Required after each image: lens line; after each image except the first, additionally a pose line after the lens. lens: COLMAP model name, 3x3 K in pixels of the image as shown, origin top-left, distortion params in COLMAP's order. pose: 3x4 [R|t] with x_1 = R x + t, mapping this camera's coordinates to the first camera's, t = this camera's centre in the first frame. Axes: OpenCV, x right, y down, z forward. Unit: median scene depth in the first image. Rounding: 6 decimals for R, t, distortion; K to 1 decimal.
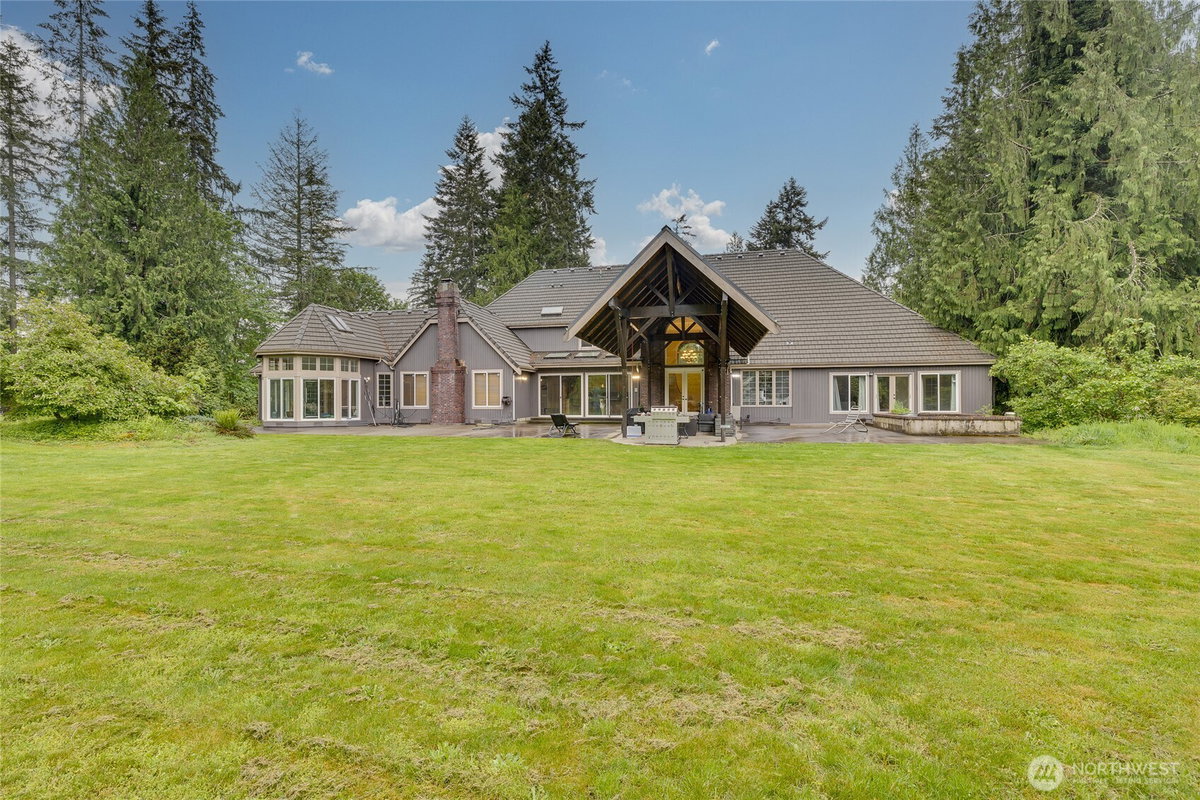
lens RADIAL K [[509.1, 0, 600.7], [0, 509.1, 395.1], [0, 0, 1]] dist [-0.000996, -0.000207]
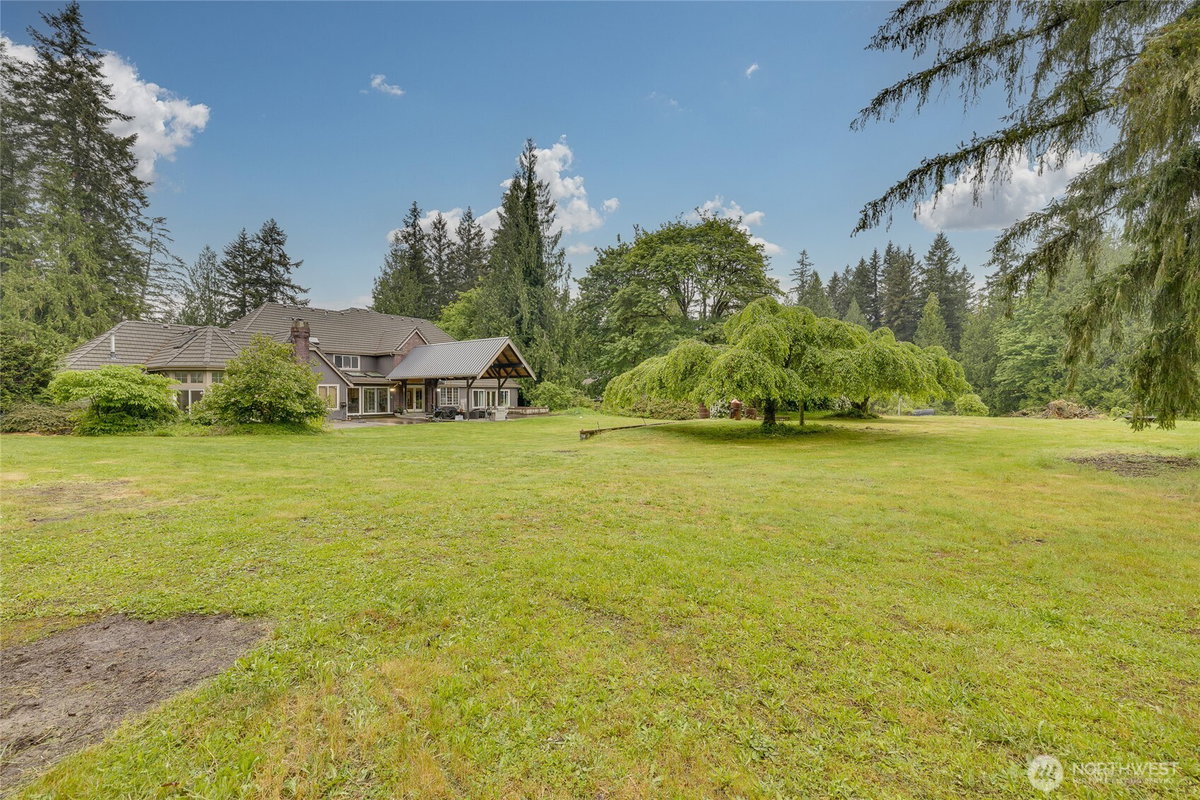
lens RADIAL K [[509.1, 0, 600.7], [0, 509.1, 395.1], [0, 0, 1]] dist [-0.000996, -0.000207]
pose [[0.345406, -0.006088, 0.938434, -1.379469], [0.025300, 0.999676, -0.002827, 0.006127], [-0.938112, 0.024719, 0.345448, -0.286018]]
